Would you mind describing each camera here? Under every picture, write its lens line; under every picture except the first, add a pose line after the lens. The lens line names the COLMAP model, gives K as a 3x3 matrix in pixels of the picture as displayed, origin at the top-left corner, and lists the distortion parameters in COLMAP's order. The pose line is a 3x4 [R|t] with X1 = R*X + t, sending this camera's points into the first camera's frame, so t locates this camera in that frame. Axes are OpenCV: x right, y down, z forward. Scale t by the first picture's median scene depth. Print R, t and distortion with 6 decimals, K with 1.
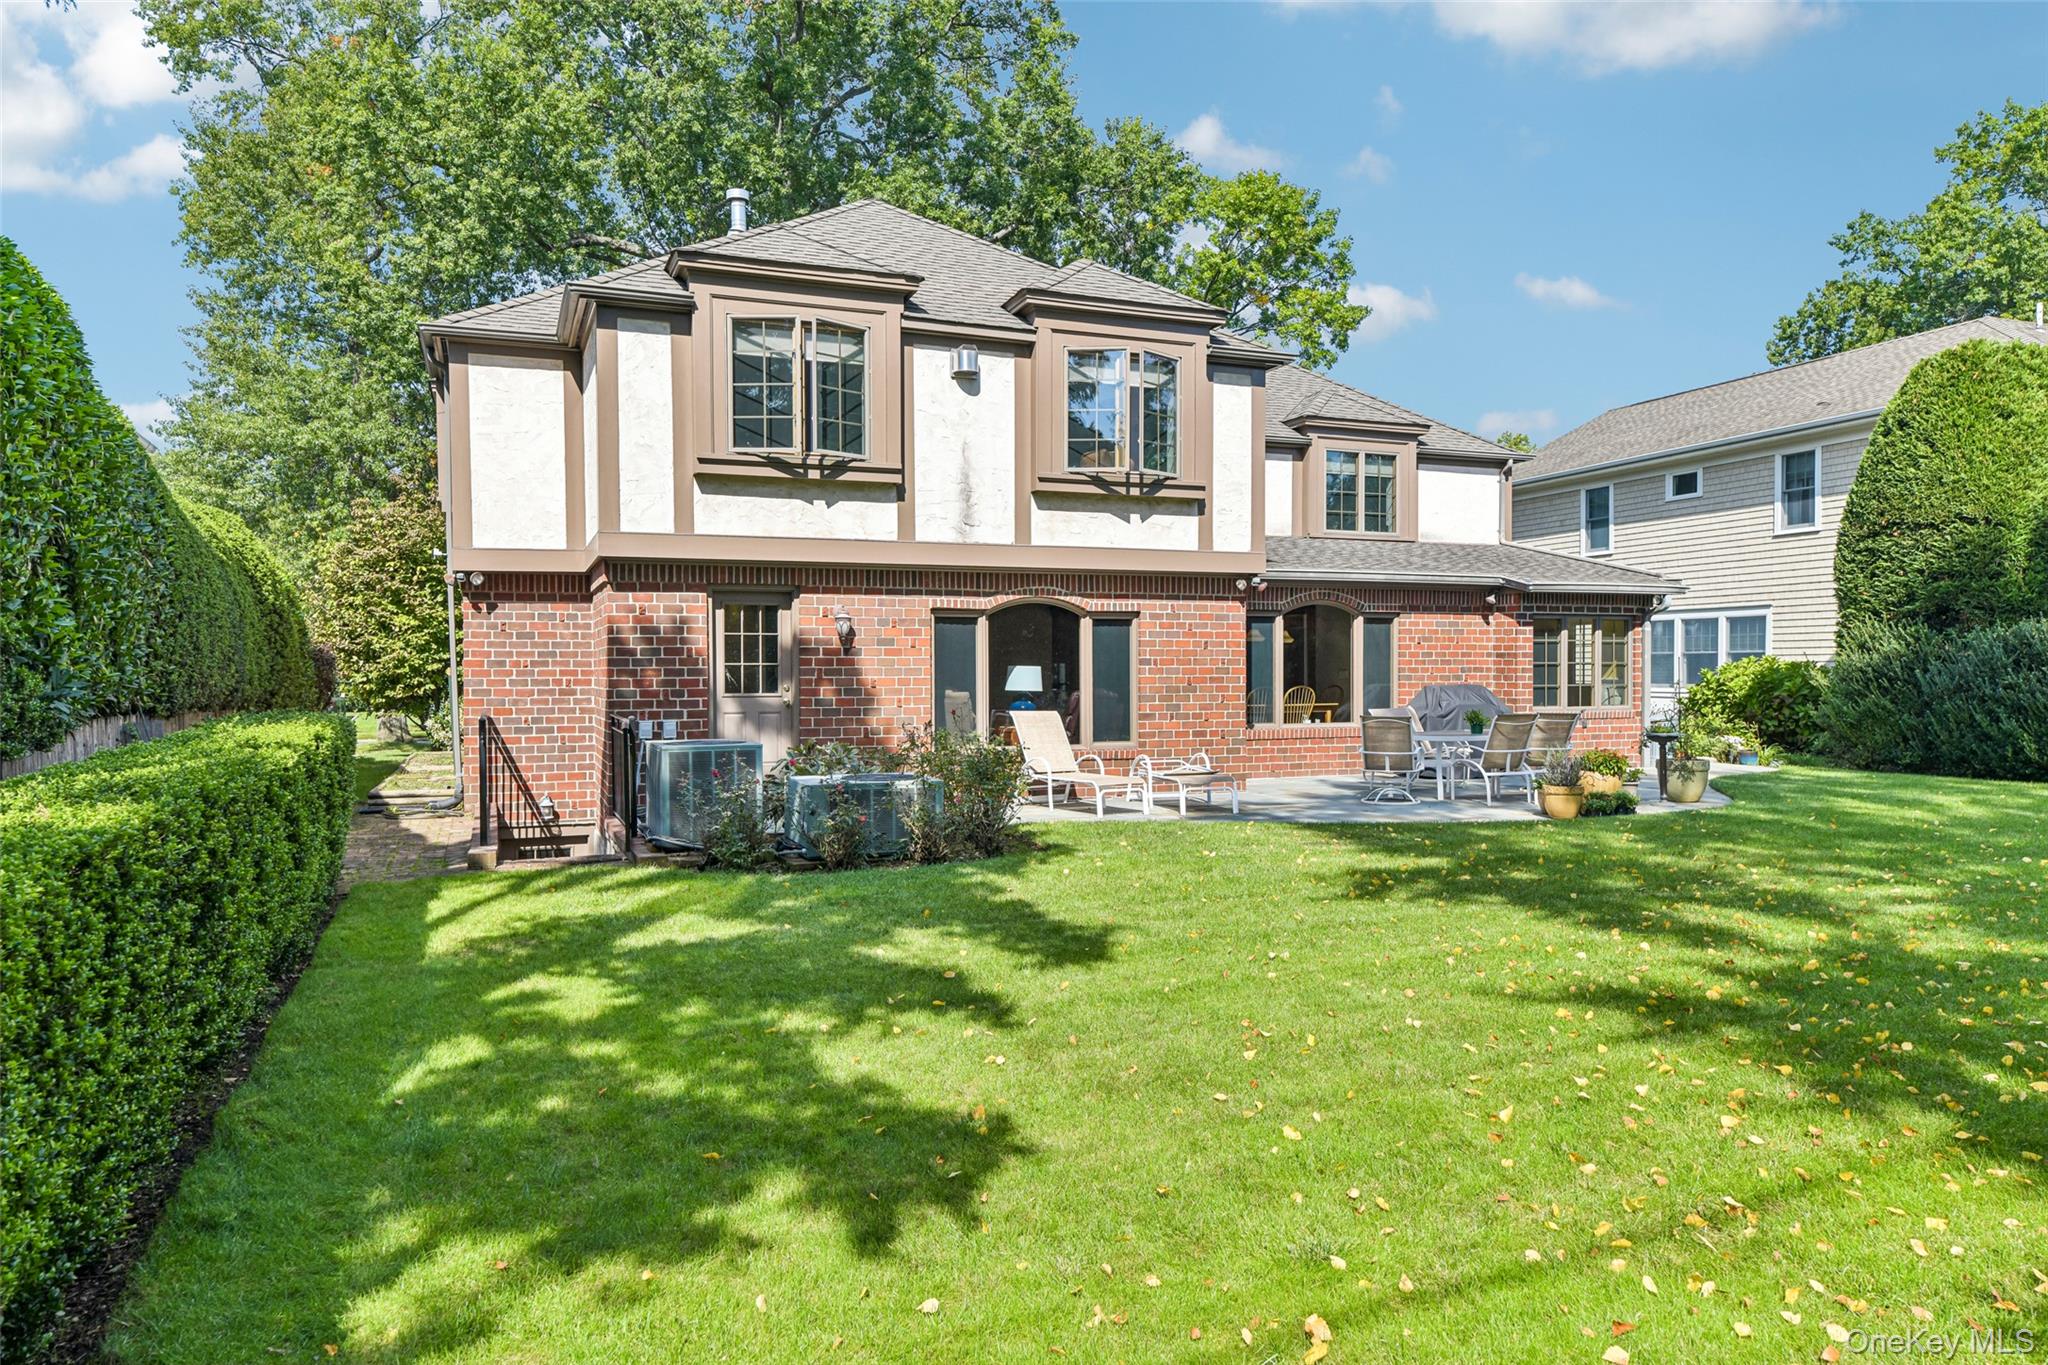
lens RADIAL K [[1363.2, 0, 1026.1], [0, 1363.2, 684.1], [0, 0, 1]] dist [0.008903, -0.000622]
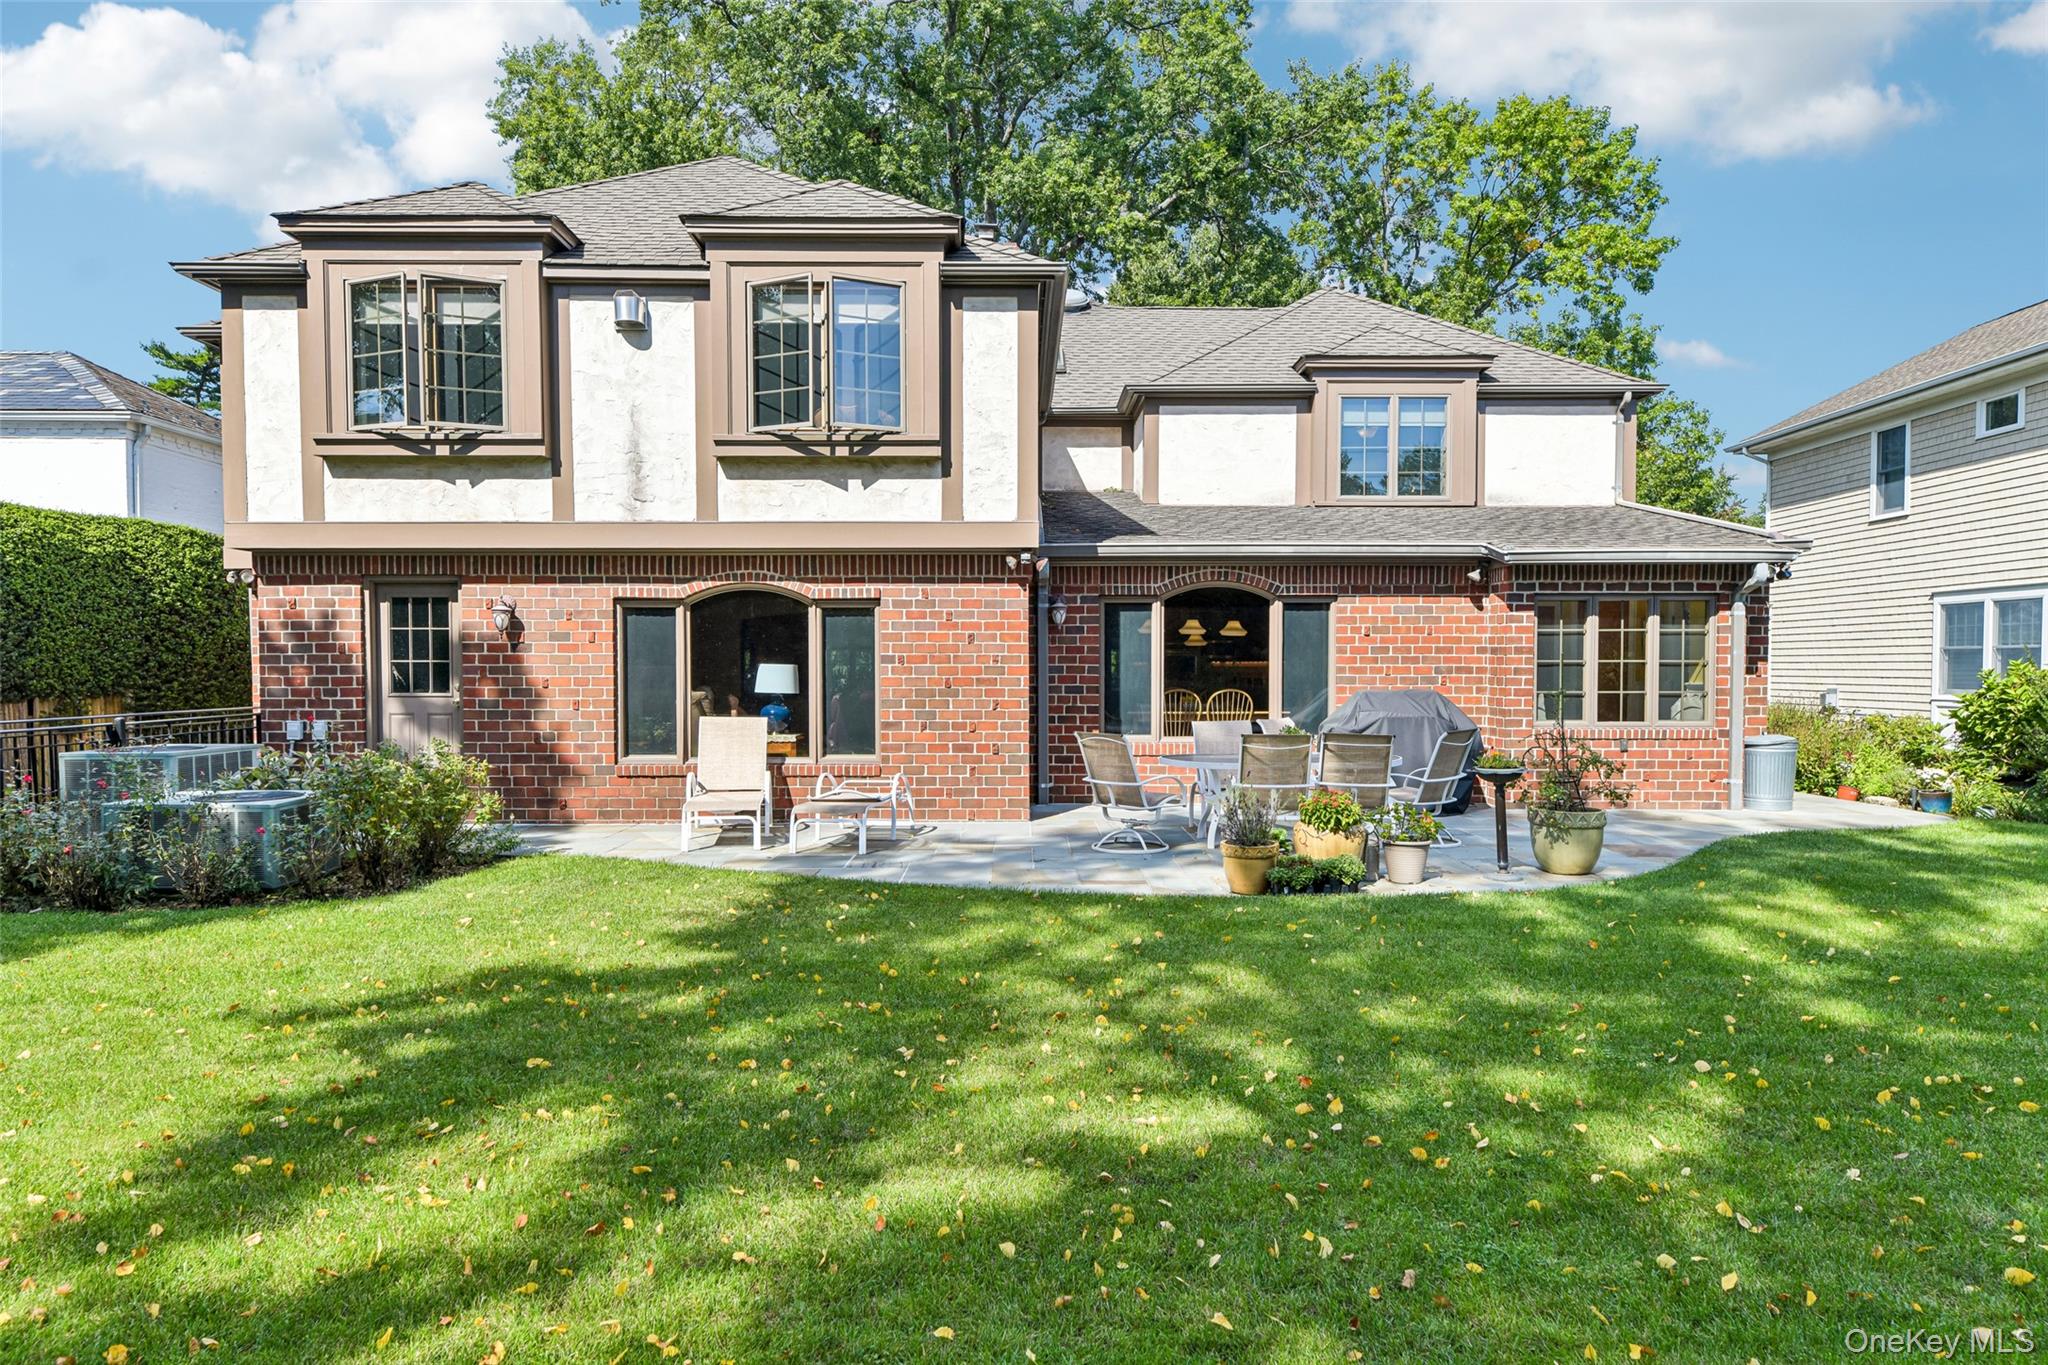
lens RADIAL K [[1253.0, 0, 1016.1], [0, 1253.0, 691.3], [0, 0, 1]] dist [0.005490, 0.004080]
pose [[0.926057, 0.011071, -0.377221, 0.451571], [-0.007016, 0.999902, 0.012122, -0.006851], [0.377318, -0.008579, 0.926044, 0.332707]]
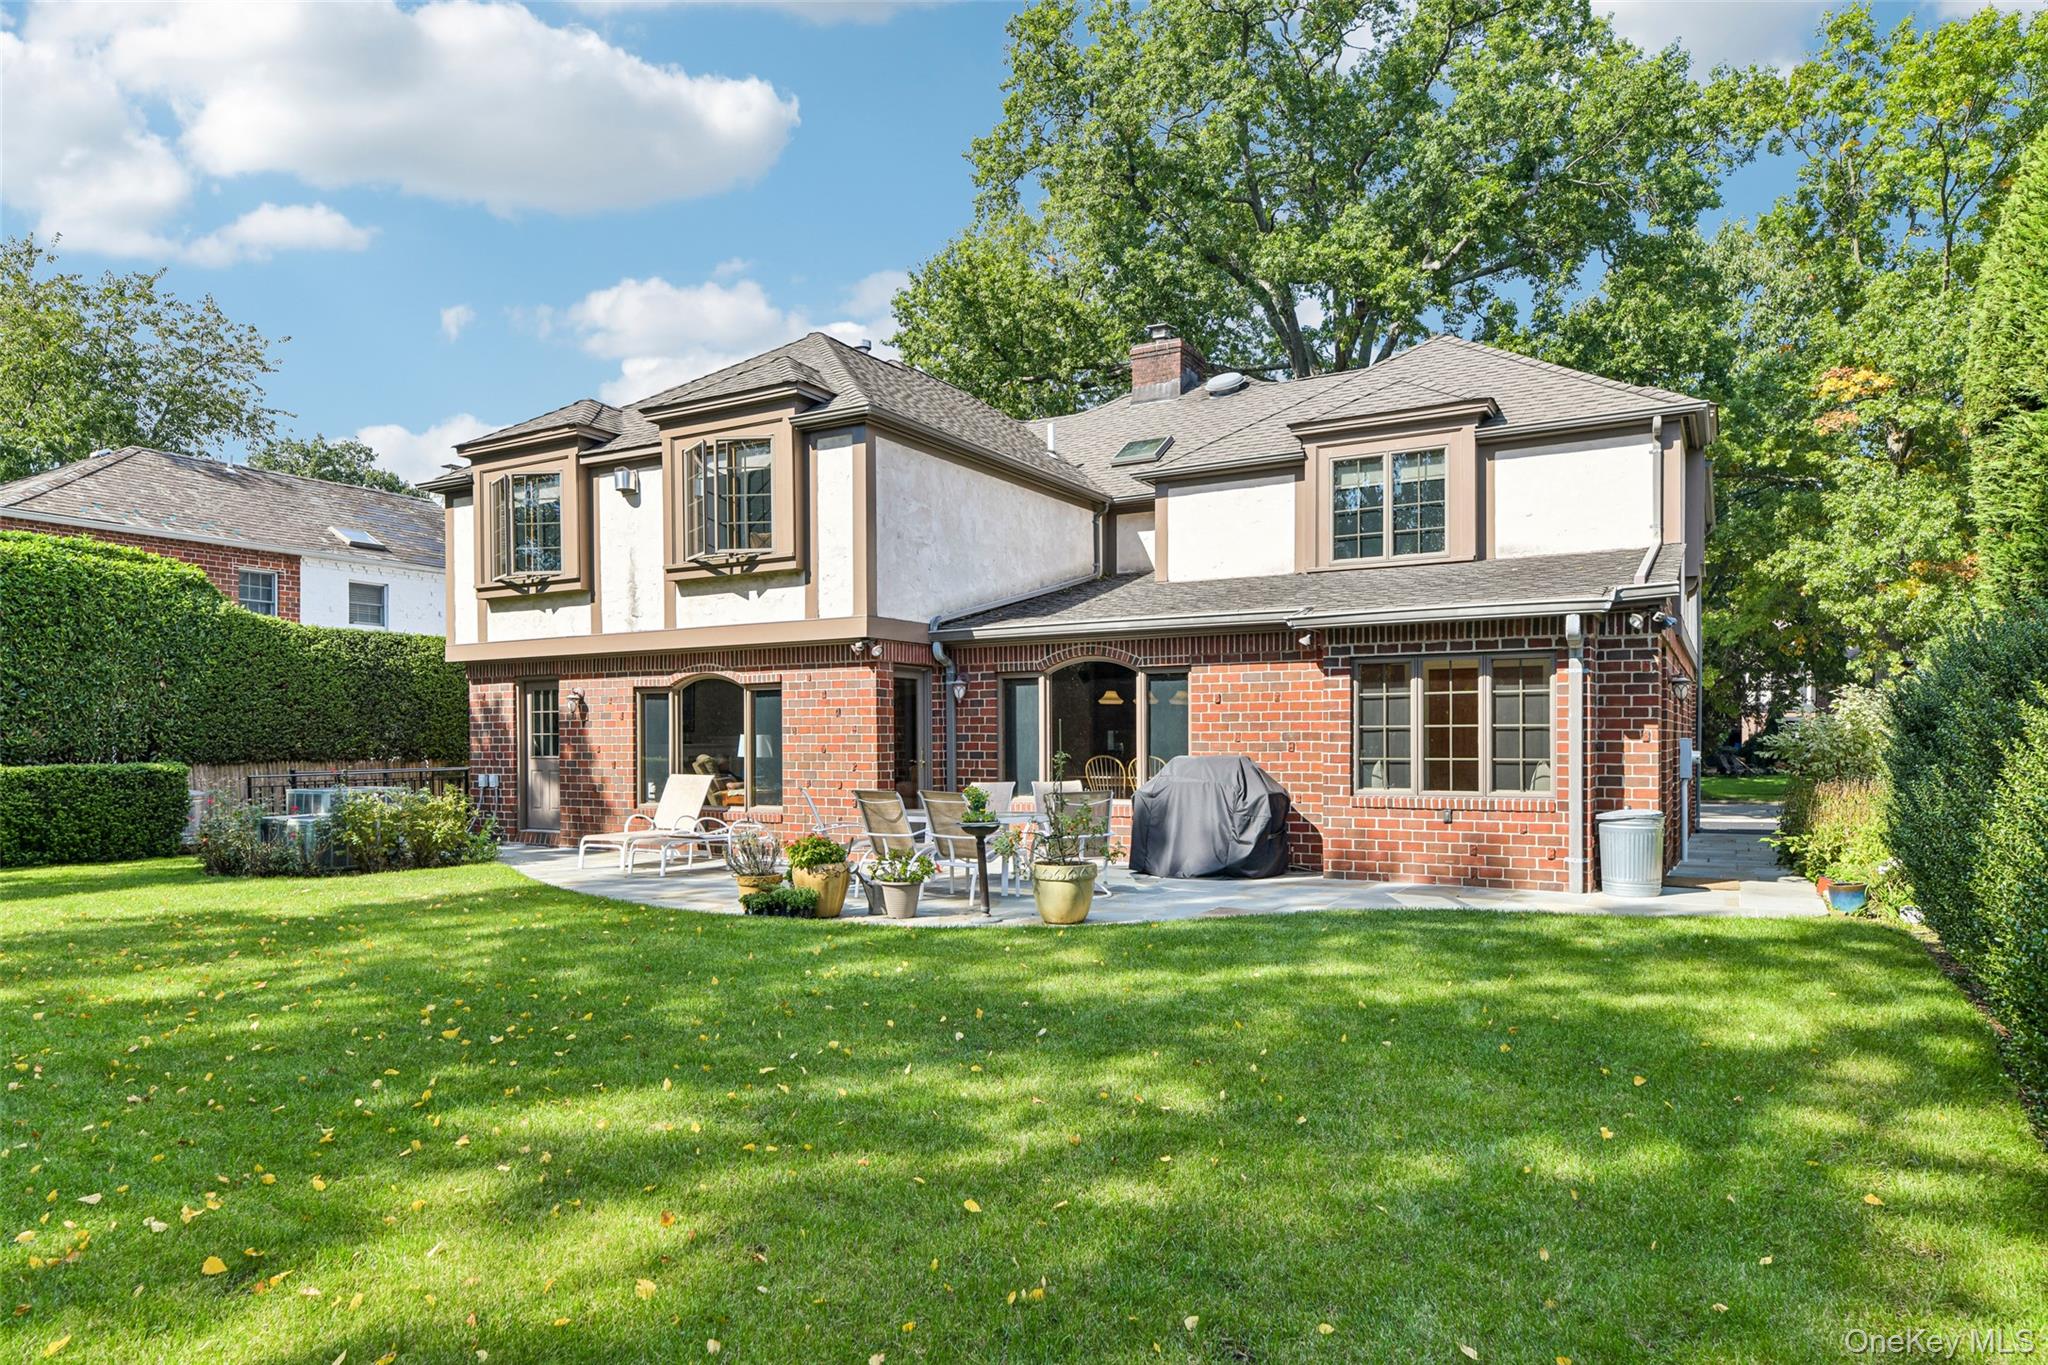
lens RADIAL K [[1253.0, 0, 999.9], [0, 1253.0, 727.5], [0, 0, 1]] dist [0.005490, 0.004080]
pose [[0.597297, -0.006396, -0.801995, 0.964638], [-0.005011, 0.999919, -0.011706, -0.008064], [0.802005, 0.011011, 0.597216, 0.567833]]
